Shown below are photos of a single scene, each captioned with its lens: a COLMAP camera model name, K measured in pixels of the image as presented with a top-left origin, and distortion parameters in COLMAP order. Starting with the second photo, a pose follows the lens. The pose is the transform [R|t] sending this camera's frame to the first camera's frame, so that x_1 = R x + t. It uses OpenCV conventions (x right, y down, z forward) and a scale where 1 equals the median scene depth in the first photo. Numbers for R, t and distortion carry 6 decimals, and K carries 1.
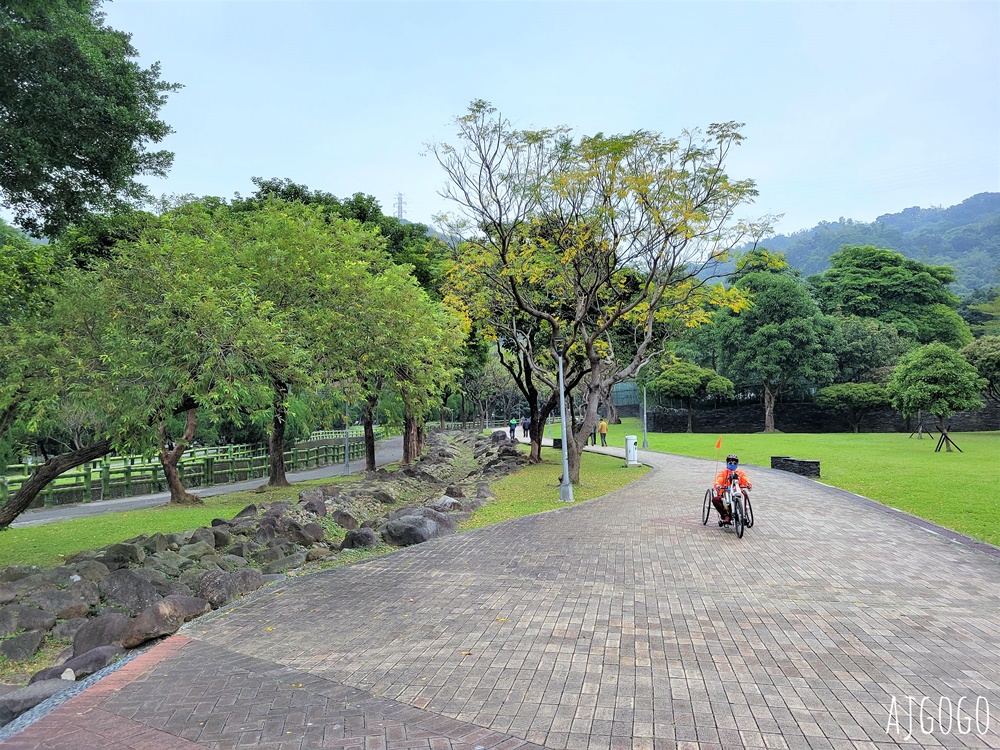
lens RADIAL K [[768.4, 0, 500.0], [0, 768.4, 375.0], [0, 0, 1]] dist [0.077499, -0.064136]
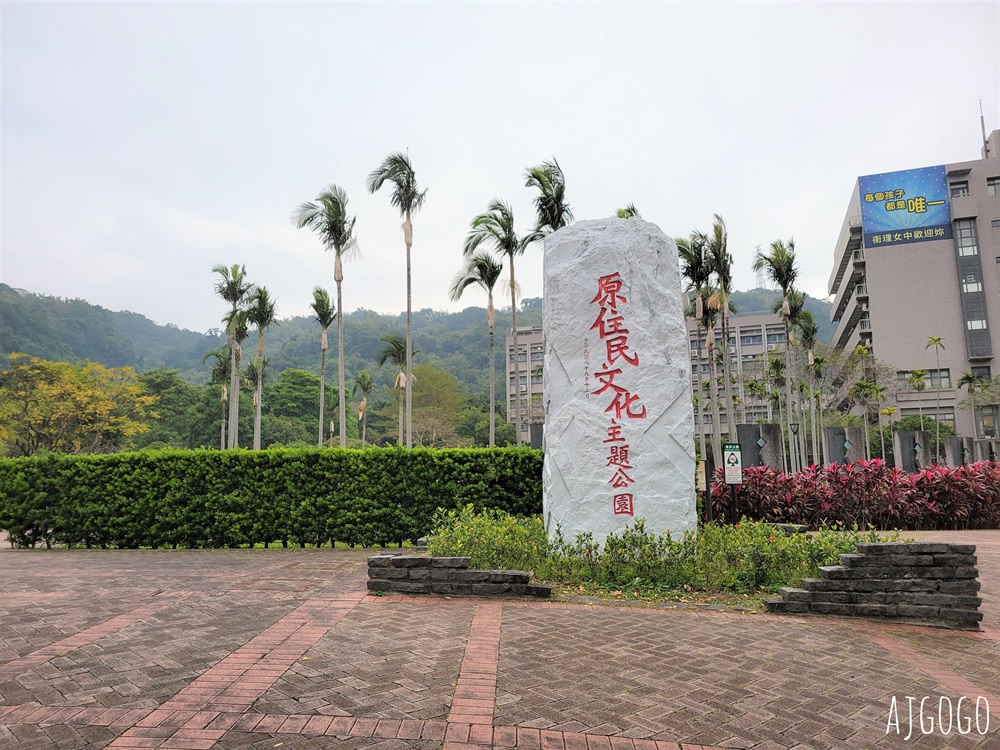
lens RADIAL K [[768.4, 0, 500.0], [0, 768.4, 375.0], [0, 0, 1]] dist [0.077499, -0.064136]
pose [[0.843718, 0.096519, 0.528038, -0.013881], [-0.054588, 0.994030, -0.094473, -0.032322], [-0.534004, 0.050884, 0.843949, -0.548993]]
